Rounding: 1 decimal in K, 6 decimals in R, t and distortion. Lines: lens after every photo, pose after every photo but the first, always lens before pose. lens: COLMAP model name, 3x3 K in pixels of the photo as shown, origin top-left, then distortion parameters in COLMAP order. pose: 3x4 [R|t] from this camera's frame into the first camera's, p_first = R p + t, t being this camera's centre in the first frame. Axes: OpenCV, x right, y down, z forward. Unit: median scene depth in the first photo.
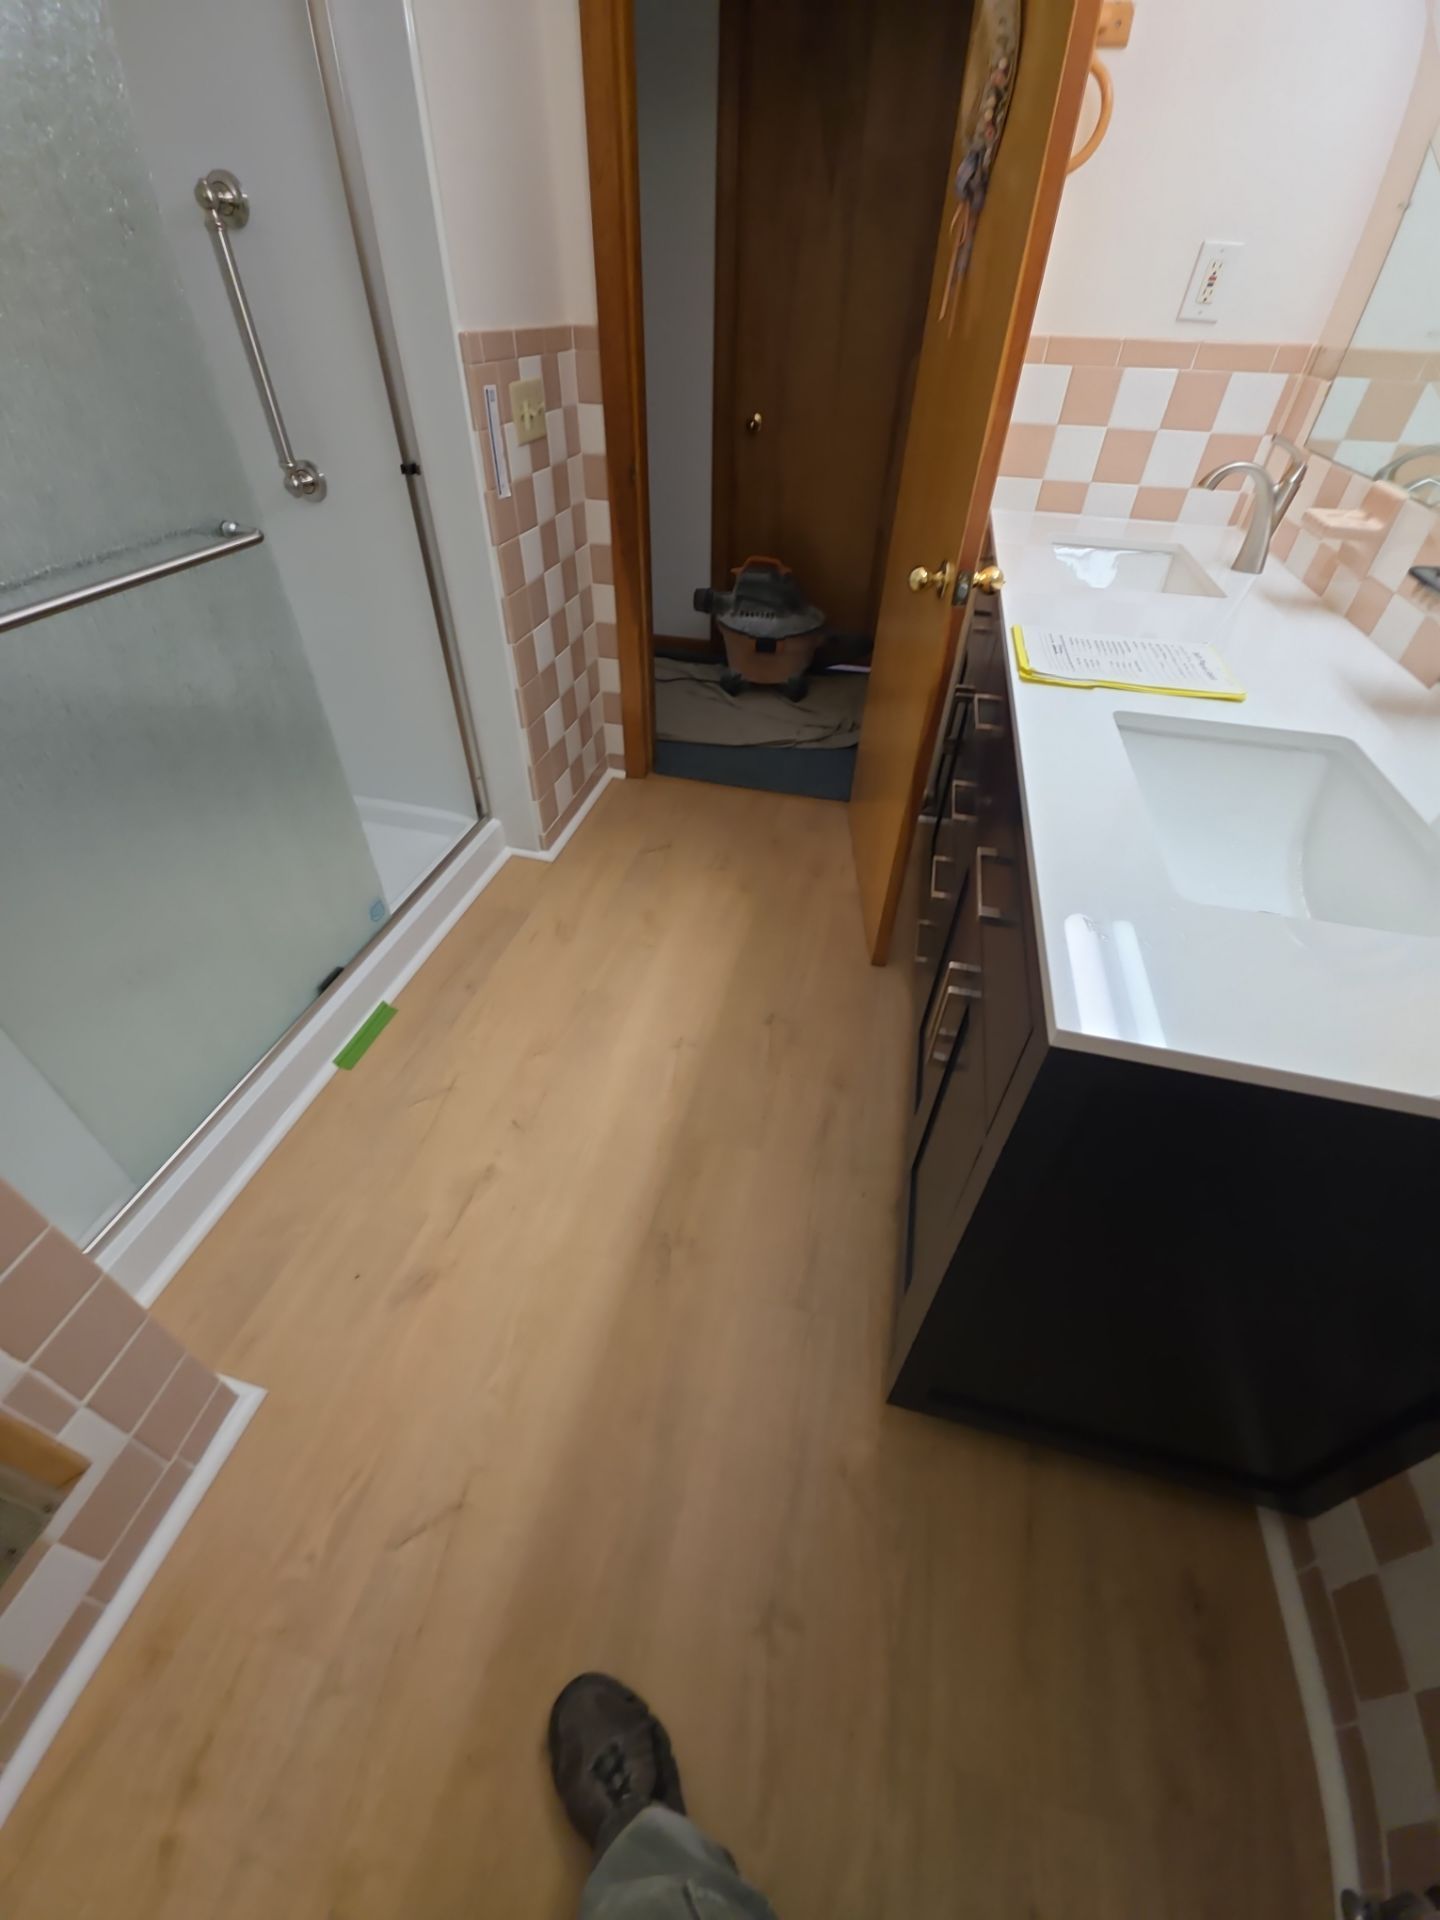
lens RADIAL K [[760.9, 0, 719.4], [0, 760.9, 953.0], [0, 0, 1]] dist [0.000269, -0.000560]
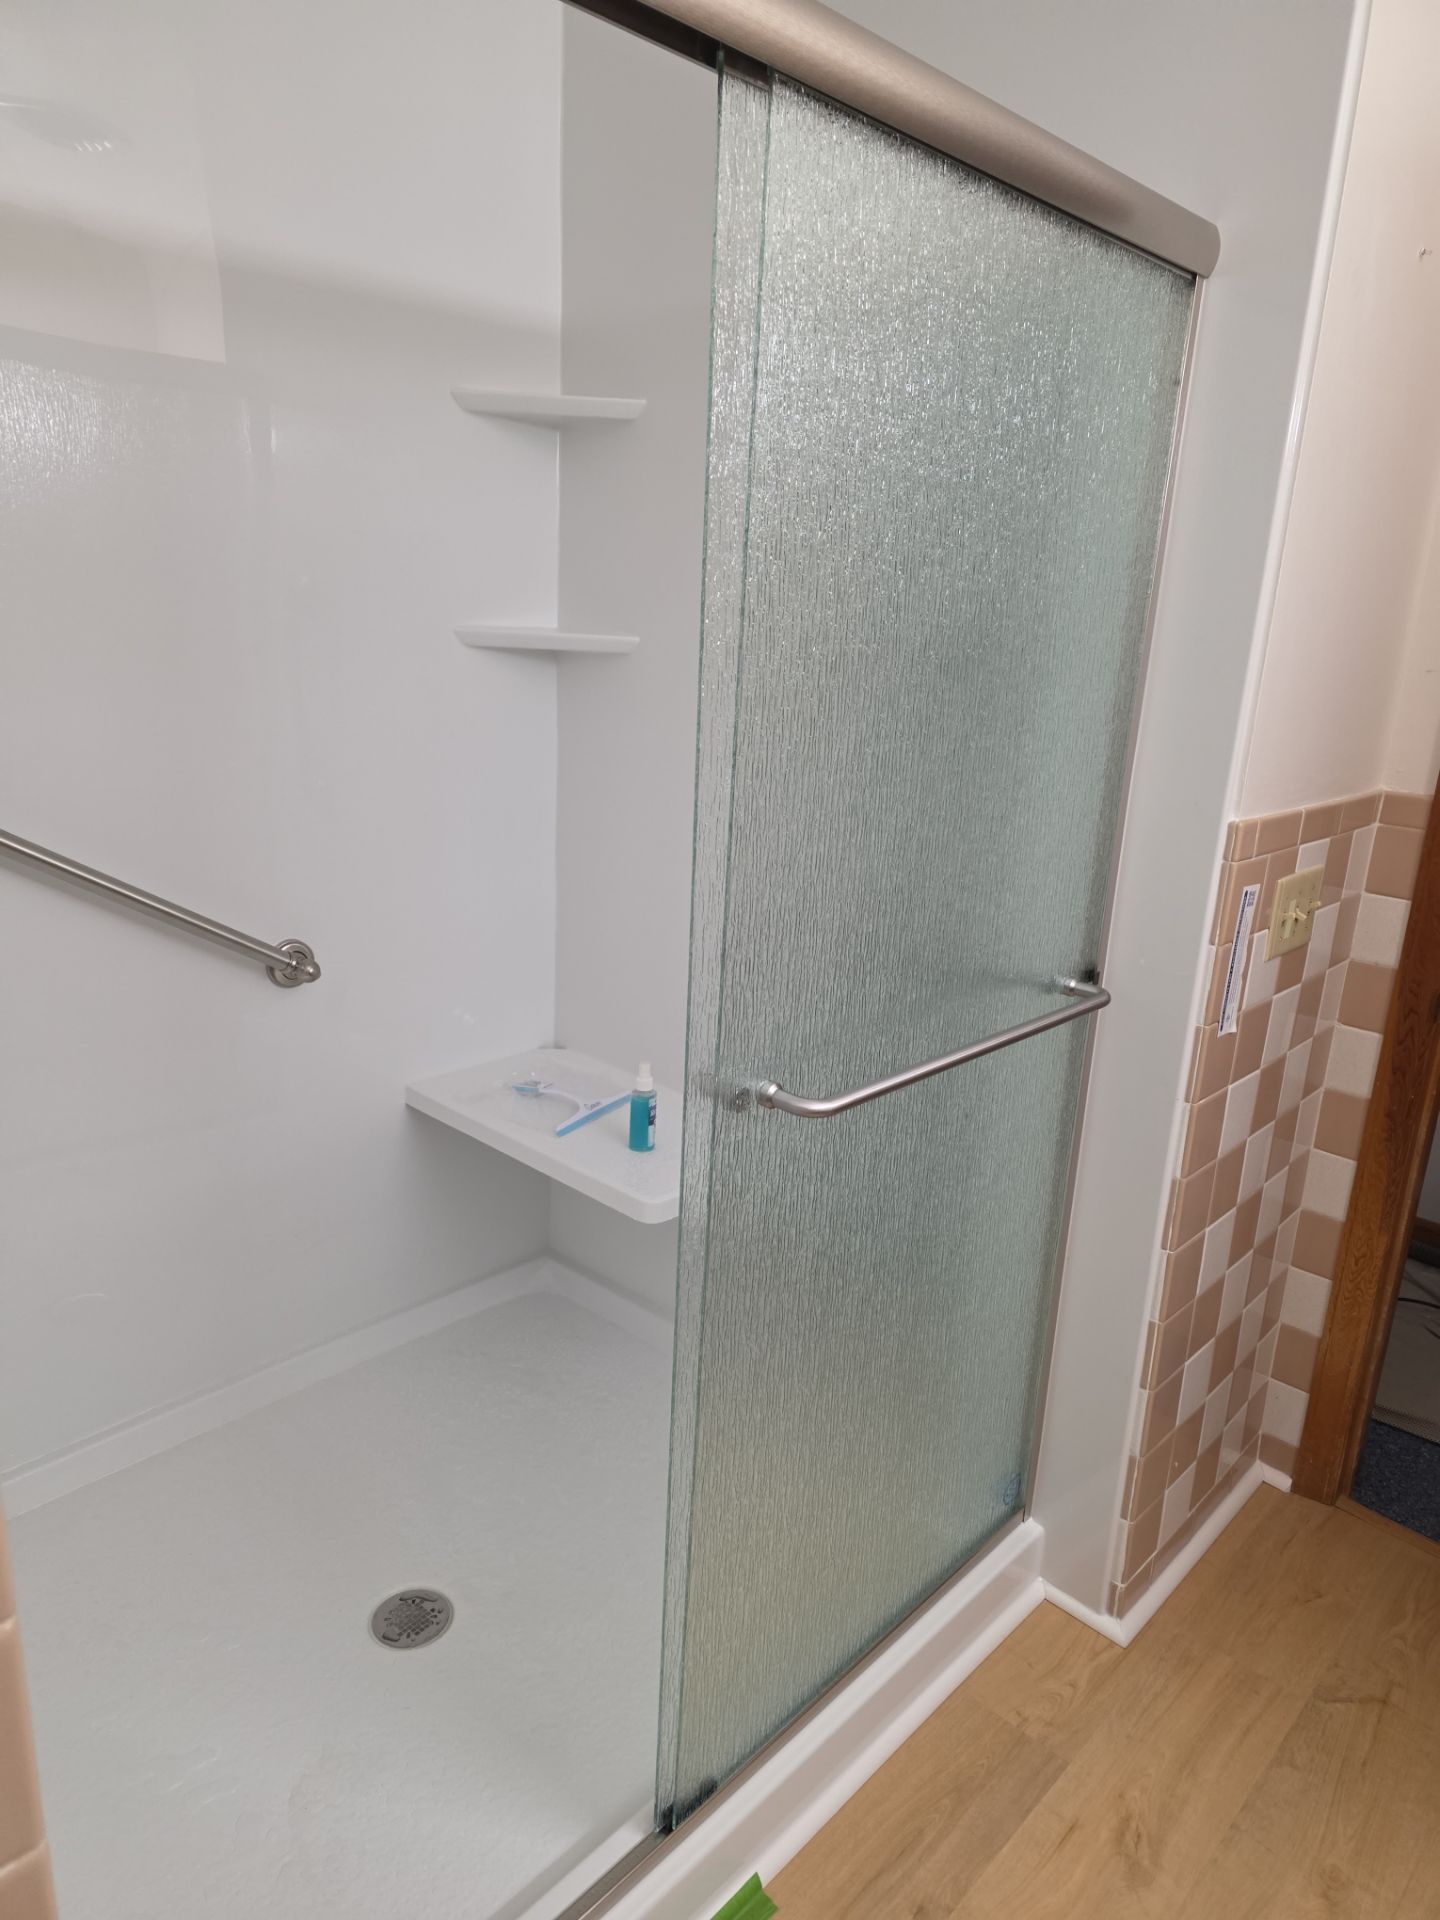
lens RADIAL K [[1304.7, 0, 720.0], [0, 1304.7, 960.0], [0, 0, 1]] dist [0.018135, -0.002088]
pose [[0.872896, 0.154982, -0.462638, -0.156930], [-0.343972, 0.867958, -0.358236, -0.141326], [0.346030, 0.471837, 0.810946, 0.007511]]
